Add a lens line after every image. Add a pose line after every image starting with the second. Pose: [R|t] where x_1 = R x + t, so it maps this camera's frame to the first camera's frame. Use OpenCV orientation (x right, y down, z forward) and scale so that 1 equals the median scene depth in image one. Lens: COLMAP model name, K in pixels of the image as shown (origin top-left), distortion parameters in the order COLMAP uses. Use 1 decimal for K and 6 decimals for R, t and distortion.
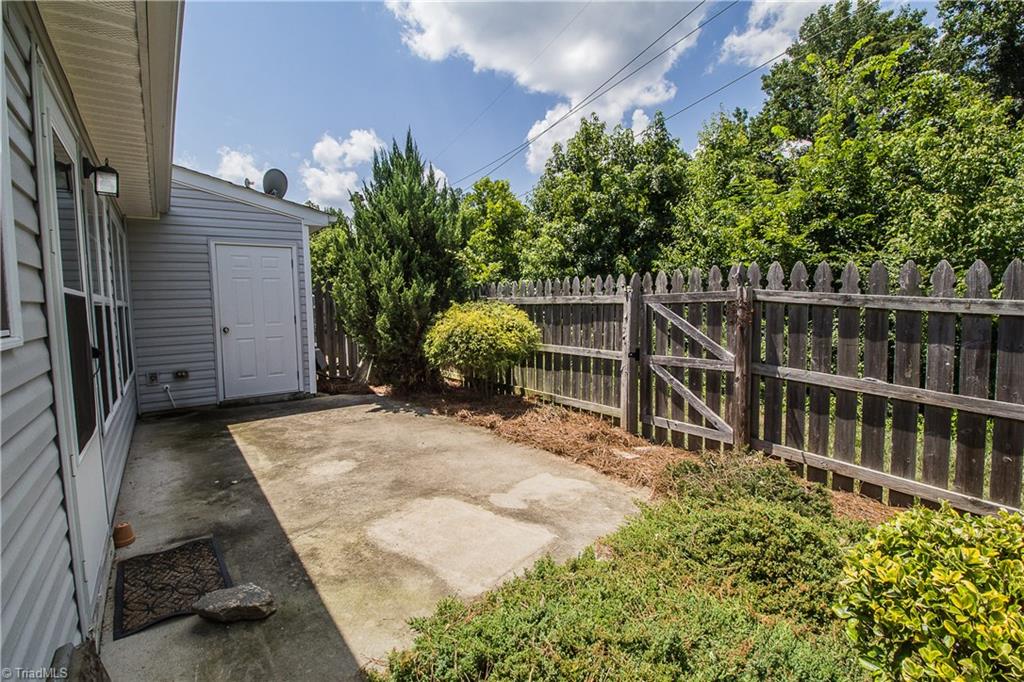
lens RADIAL K [[471.9, 0, 515.2], [0, 471.9, 339.7], [0, 0, 1]] dist [-0.004097, -0.009855]
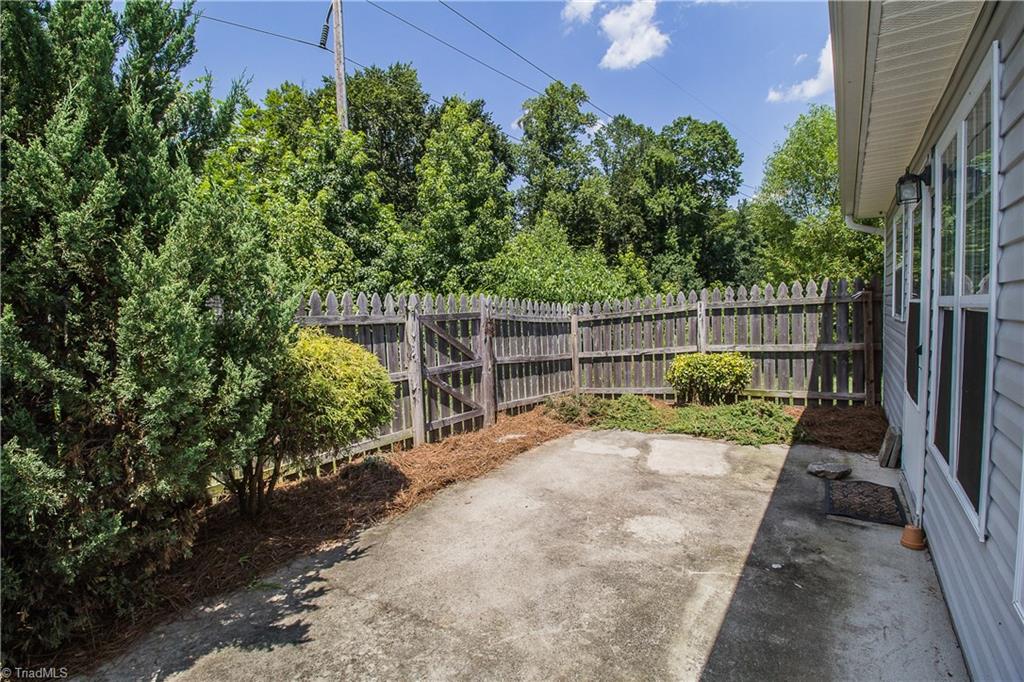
lens RADIAL K [[471.9, 0, 517.3], [0, 471.9, 337.8], [0, 0, 1]] dist [-0.004097, -0.009855]
pose [[-0.312668, -0.030304, 0.949379, -1.073813], [0.103643, 0.992435, 0.065812, -0.115985], [-0.944191, 0.118973, -0.307162, 1.460424]]
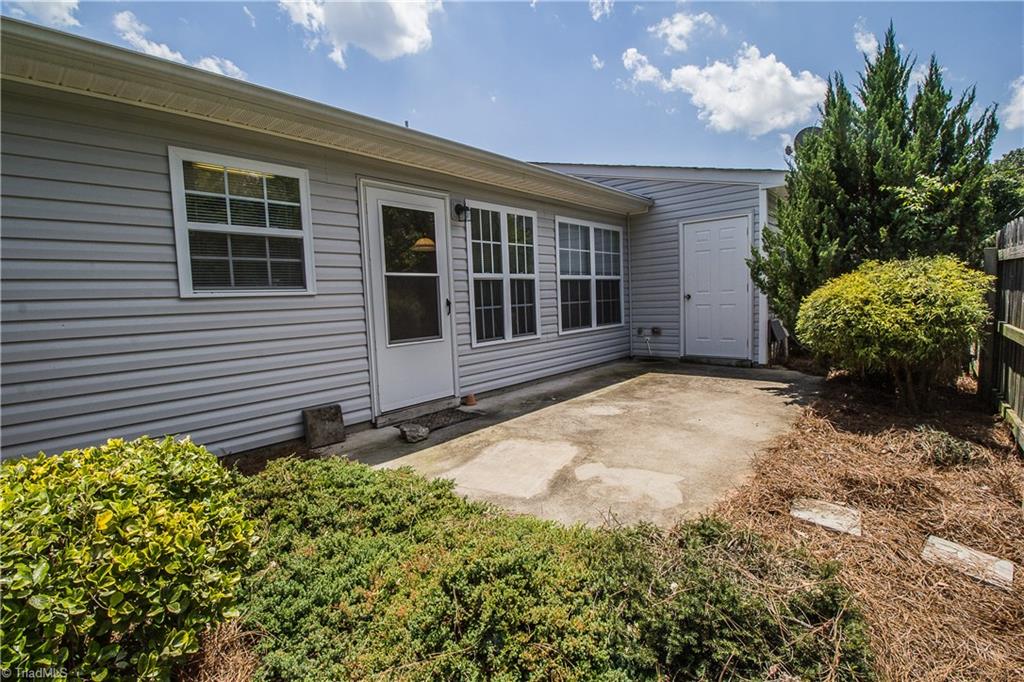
lens RADIAL K [[471.9, 0, 510.4], [0, 471.9, 337.5], [0, 0, 1]] dist [-0.004097, -0.009855]
pose [[0.203255, 0.095550, -0.974452, 0.741792], [-0.039412, 0.995219, 0.089366, -0.011935], [0.978332, 0.020241, 0.206049, 0.533965]]
